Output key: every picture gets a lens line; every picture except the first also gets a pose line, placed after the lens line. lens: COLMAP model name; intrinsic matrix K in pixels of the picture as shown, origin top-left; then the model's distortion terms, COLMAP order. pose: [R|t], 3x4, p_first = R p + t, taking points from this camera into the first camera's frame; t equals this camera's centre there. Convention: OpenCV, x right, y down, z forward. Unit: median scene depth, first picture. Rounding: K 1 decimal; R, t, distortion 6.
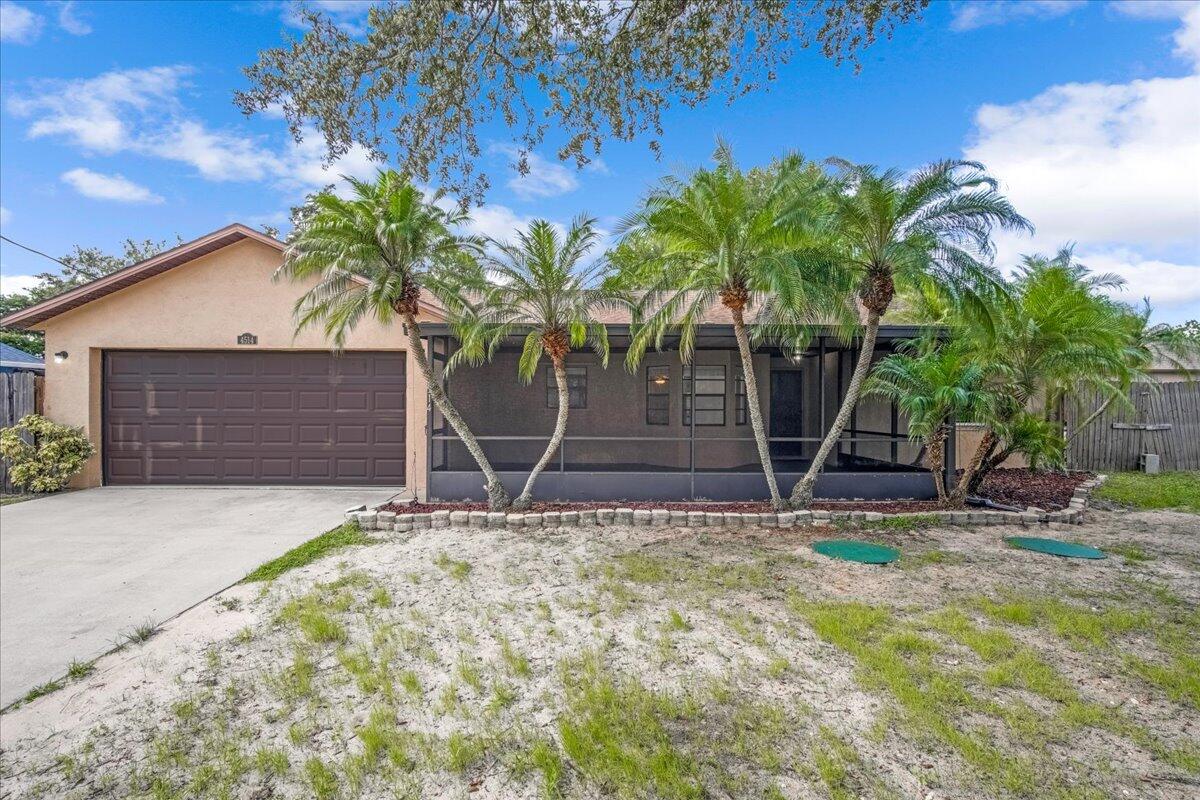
lens RADIAL K [[526.2, 0, 600.5], [0, 526.2, 399.1], [0, 0, 1]] dist [-0.010006, 0.002693]
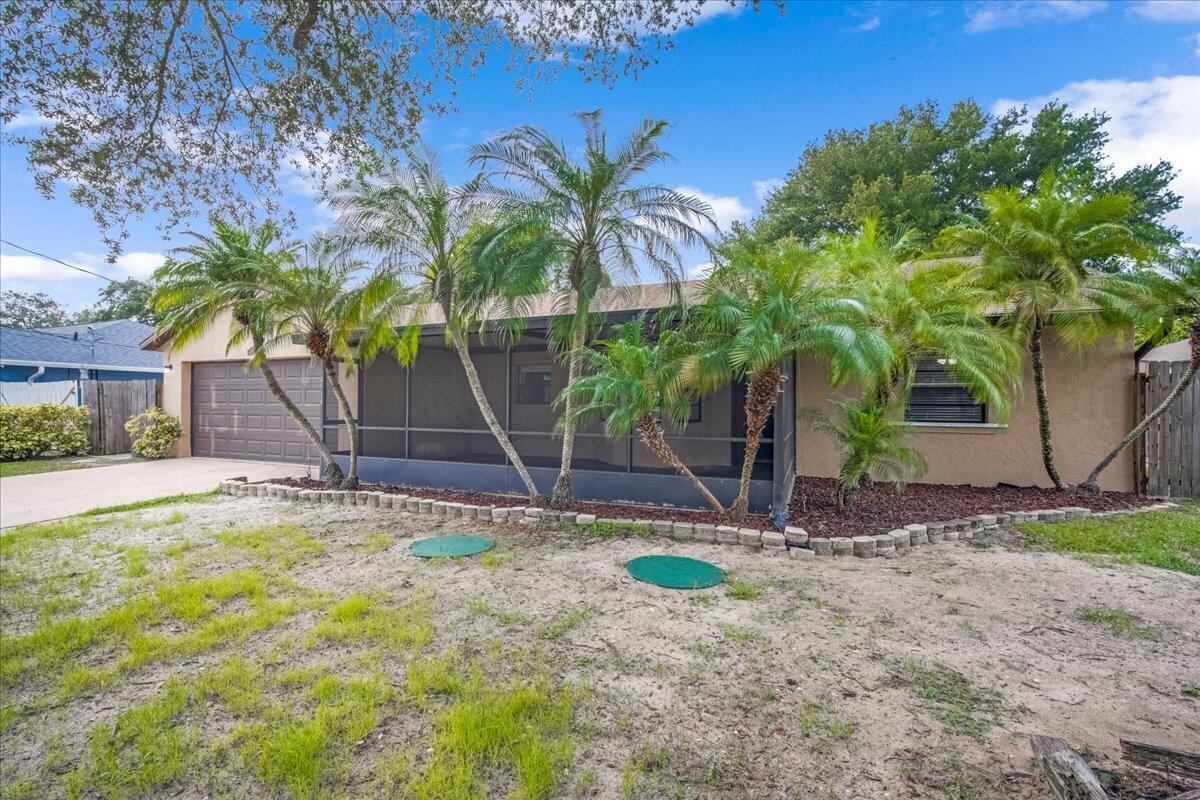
lens RADIAL K [[526.2, 0, 593.9], [0, 526.2, 403.2], [0, 0, 1]] dist [-0.010006, 0.002693]
pose [[0.913350, -0.000539, -0.407176, 0.672245], [0.001266, 0.999998, 0.001516, 0.017395], [0.407174, -0.001900, 0.913349, 0.138433]]
